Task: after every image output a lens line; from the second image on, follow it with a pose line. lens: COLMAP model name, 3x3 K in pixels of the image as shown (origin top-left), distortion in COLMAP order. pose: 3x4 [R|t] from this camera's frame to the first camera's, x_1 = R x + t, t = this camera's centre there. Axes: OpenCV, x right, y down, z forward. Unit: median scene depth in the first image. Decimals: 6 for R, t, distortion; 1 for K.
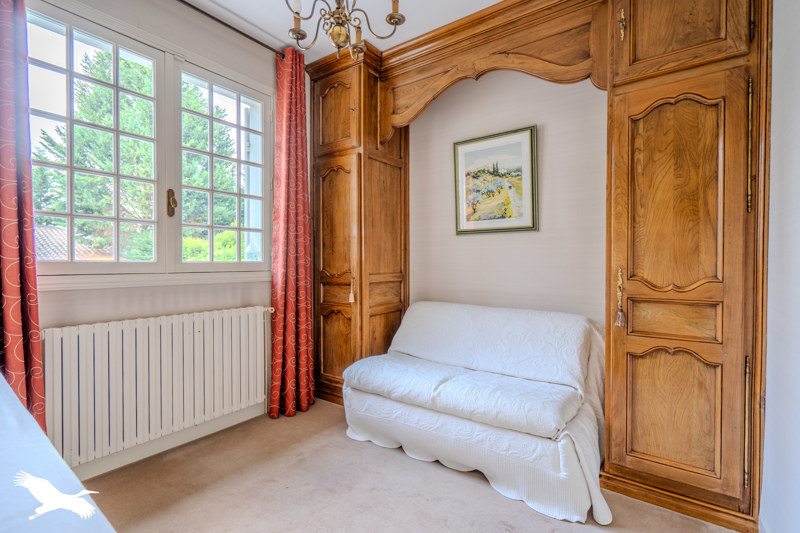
lens RADIAL K [[371.1, 0, 398.5], [0, 371.1, 265.1], [0, 0, 1]] dist [0.000096, 0.001119]
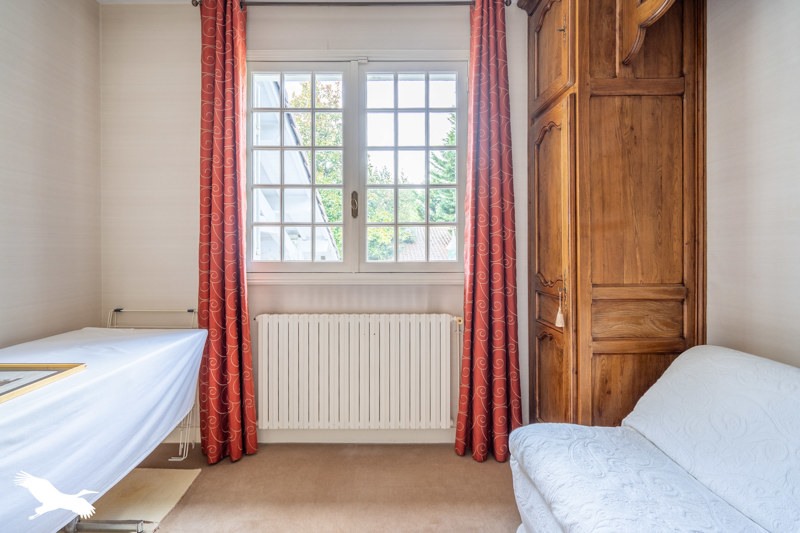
lens RADIAL K [[371.1, 0, 415.2], [0, 371.1, 252.9], [0, 0, 1]] dist [0.000096, 0.001119]
pose [[0.593024, 0.004670, -0.805171, 0.258080], [-0.008878, 0.999960, -0.000739, -0.027442], [0.805136, 0.007587, 0.593042, 0.428196]]
